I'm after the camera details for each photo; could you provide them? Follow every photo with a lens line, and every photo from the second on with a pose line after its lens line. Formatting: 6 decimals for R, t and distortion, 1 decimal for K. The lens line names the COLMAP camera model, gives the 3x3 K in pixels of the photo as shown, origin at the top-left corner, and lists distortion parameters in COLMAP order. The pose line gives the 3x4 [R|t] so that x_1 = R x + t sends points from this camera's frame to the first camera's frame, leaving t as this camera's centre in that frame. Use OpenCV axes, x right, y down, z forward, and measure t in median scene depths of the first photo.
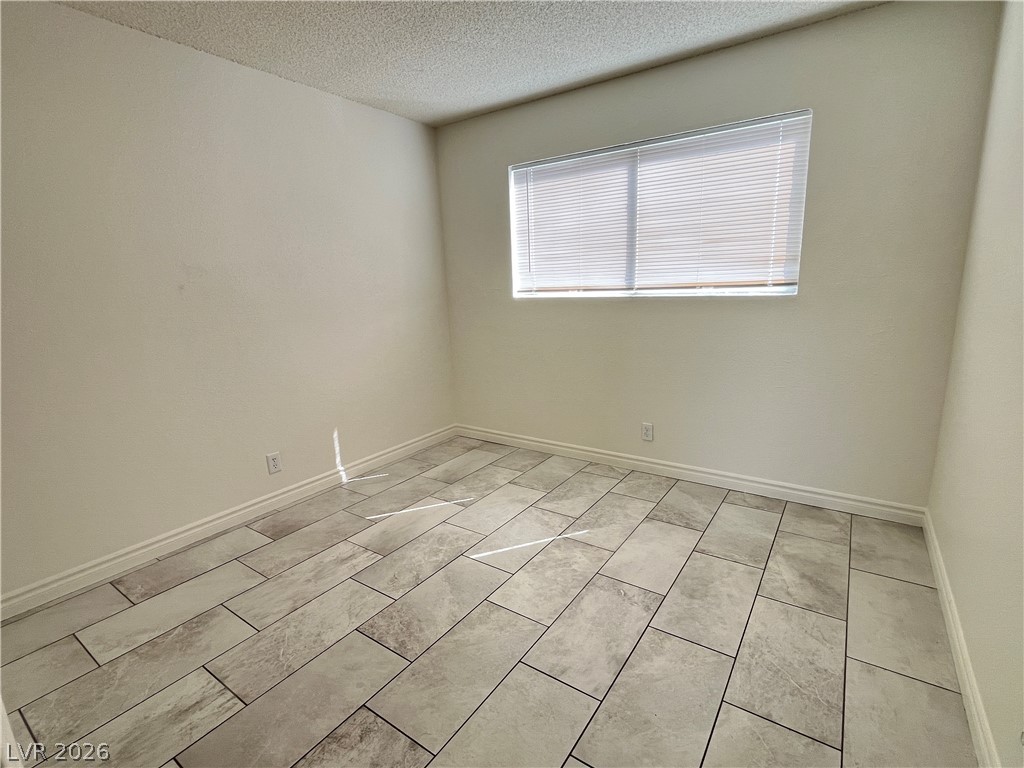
lens RADIAL K [[487.2, 0, 514.0], [0, 487.2, 381.5], [0, 0, 1]] dist [-0.001994, -0.000026]
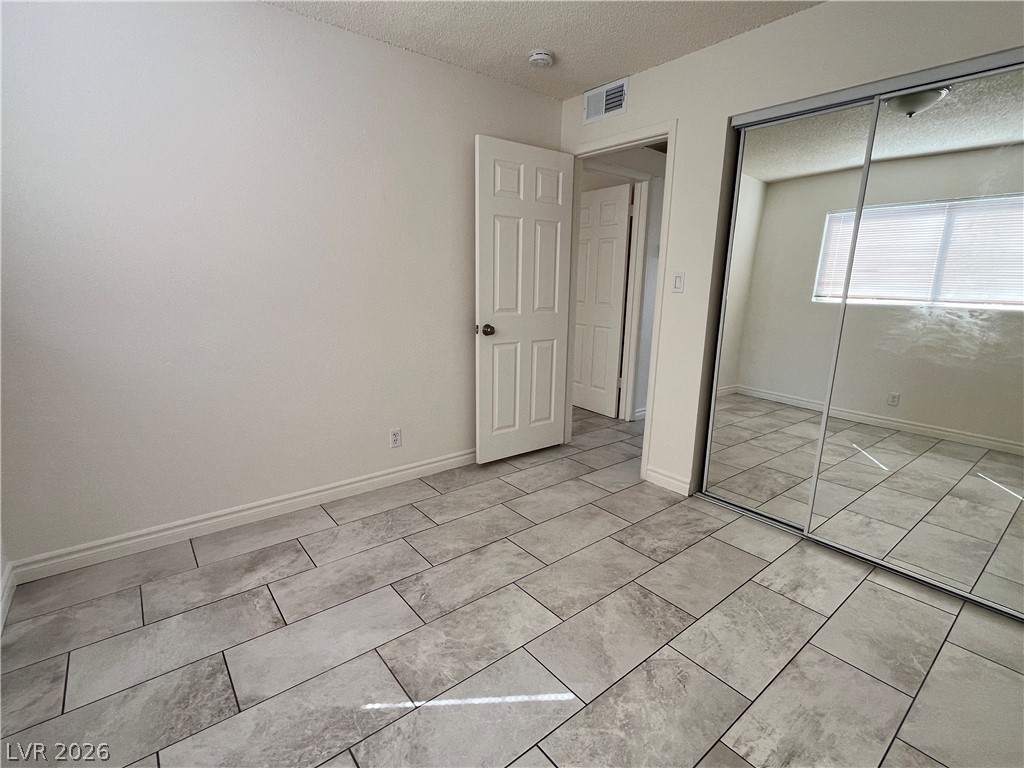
lens RADIAL K [[487.2, 0, 507.7], [0, 487.2, 387.6], [0, 0, 1]] dist [-0.001994, -0.000026]
pose [[-0.956409, -0.045411, 0.288478, -0.202648], [0.073882, 0.918074, 0.389464, -0.320079], [-0.282530, 0.393800, -0.874699, 1.667241]]
